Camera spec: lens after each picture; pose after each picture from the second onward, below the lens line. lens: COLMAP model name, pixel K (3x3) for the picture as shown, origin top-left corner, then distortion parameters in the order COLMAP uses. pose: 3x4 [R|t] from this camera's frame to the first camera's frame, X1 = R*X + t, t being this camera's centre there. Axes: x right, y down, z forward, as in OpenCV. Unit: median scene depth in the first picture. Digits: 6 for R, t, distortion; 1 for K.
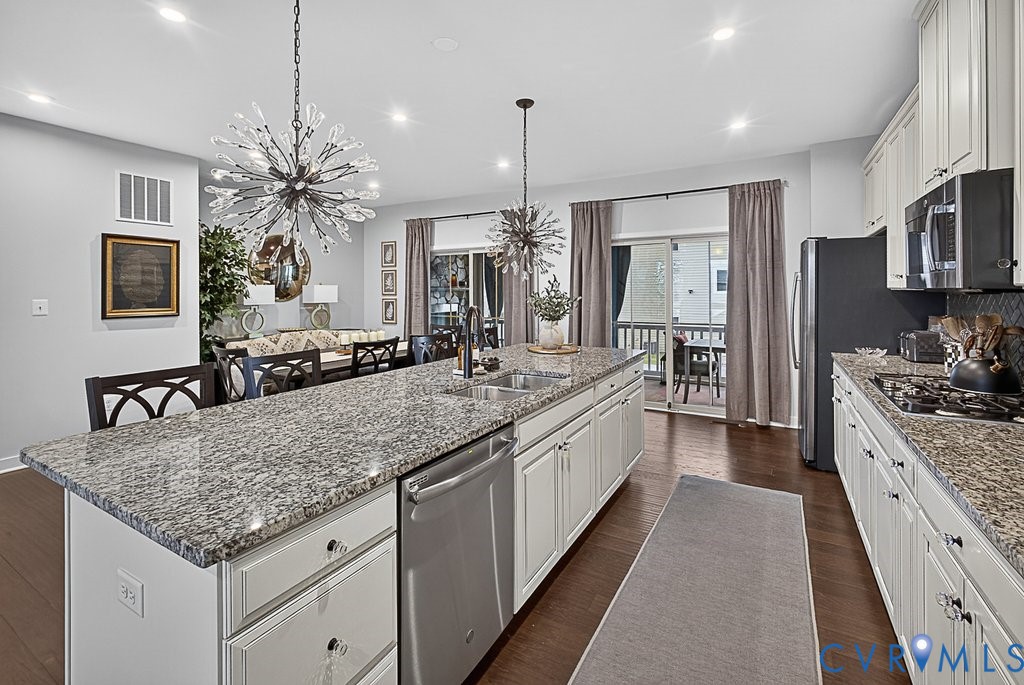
lens RADIAL K [[457.5, 0, 512.3], [0, 457.5, 288.4], [0, 0, 1]] dist [-0.001688, 0.000271]
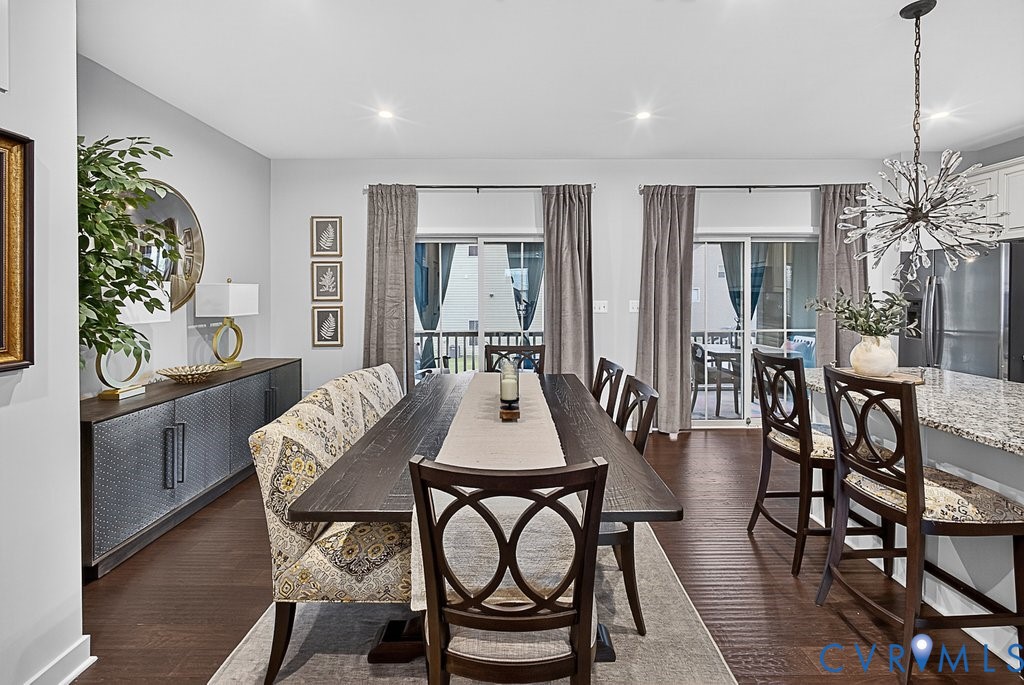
lens RADIAL K [[452.3, 0, 516.9], [0, 452.3, 299.2], [0, 0, 1]] dist [-0.004656, -0.000277]
pose [[0.864585, -0.003843, 0.502472, -0.428774], [-0.004071, 0.999884, 0.014652, 0.002304], [-0.502471, -0.014713, 0.864469, 0.394620]]
